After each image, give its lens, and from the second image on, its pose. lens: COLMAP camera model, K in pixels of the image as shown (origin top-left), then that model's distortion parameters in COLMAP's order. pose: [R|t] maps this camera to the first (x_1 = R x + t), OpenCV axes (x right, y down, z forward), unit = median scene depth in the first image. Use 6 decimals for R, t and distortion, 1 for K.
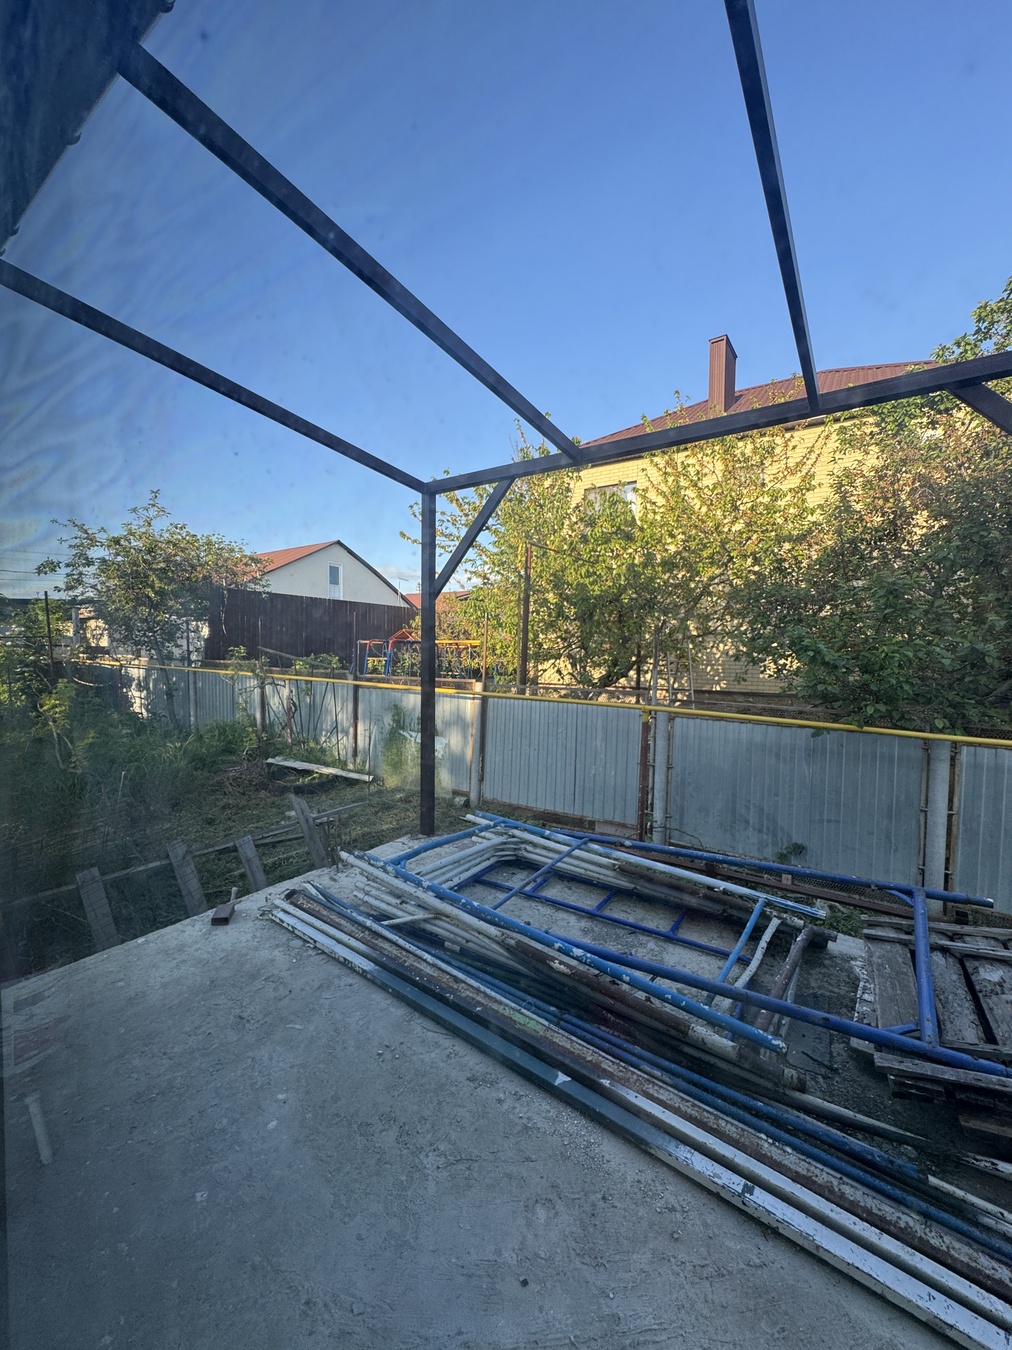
lens RADIAL K [[536.6, 0, 506.0], [0, 536.6, 675.0], [0, 0, 1]] dist [-0.003672, 0.001152]
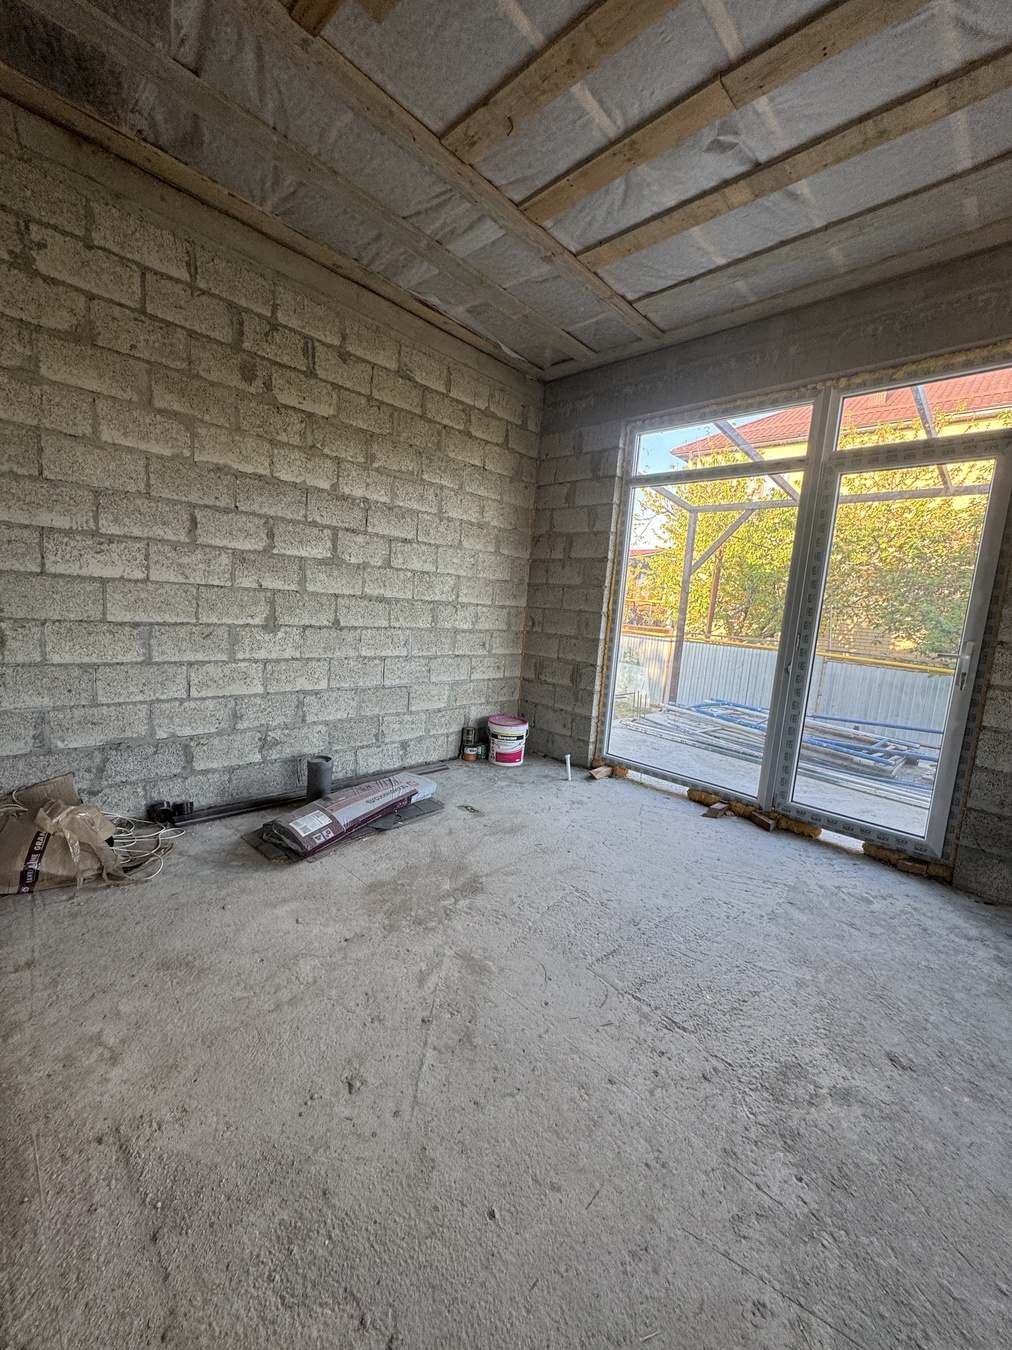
lens RADIAL K [[536.6, 0, 506.0], [0, 536.6, 675.0], [0, 0, 1]] dist [-0.003672, 0.001152]
pose [[0.982235, 0.083307, -0.168148, -0.342161], [-0.069559, 0.993858, 0.086067, 0.056634], [0.174286, -0.072842, 0.981997, -0.683775]]
